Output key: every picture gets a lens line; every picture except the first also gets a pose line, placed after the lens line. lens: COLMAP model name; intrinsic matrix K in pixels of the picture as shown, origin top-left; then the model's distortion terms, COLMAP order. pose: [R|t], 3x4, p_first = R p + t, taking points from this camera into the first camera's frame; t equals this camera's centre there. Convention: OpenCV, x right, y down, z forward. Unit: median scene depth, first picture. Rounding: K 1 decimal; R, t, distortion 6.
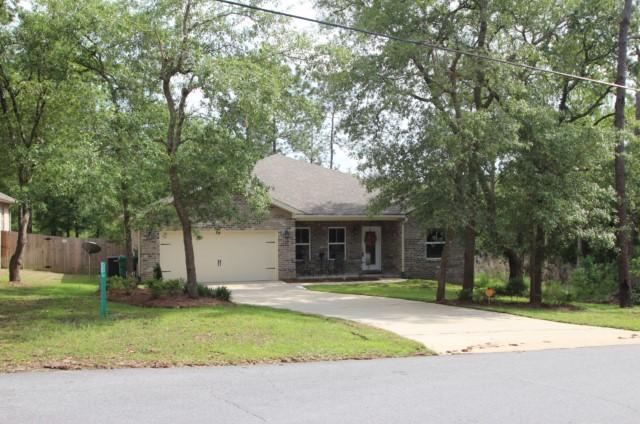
lens RADIAL K [[874.1, 0, 319.7], [0, 874.1, 212.6], [0, 0, 1]] dist [-0.015532, 0.002680]
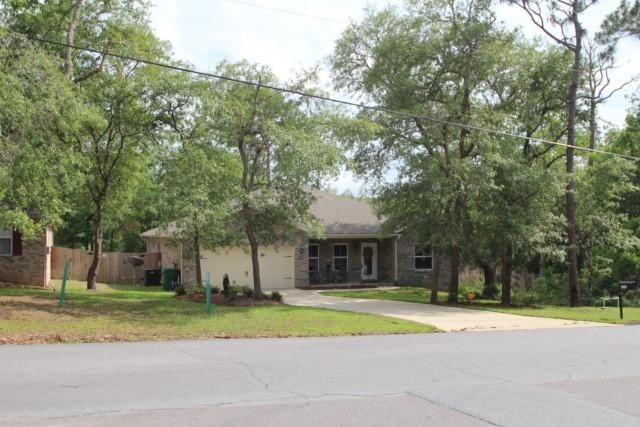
lens RADIAL K [[889.0, 0, 320.2], [0, 889.0, 213.1], [0, 0, 1]] dist [-0.013942, -0.023229]
pose [[0.999186, -0.000448, 0.040326, -0.078064], [0.000872, 0.999945, -0.010480, -0.017024], [-0.040319, 0.010507, 0.999132, -0.295188]]
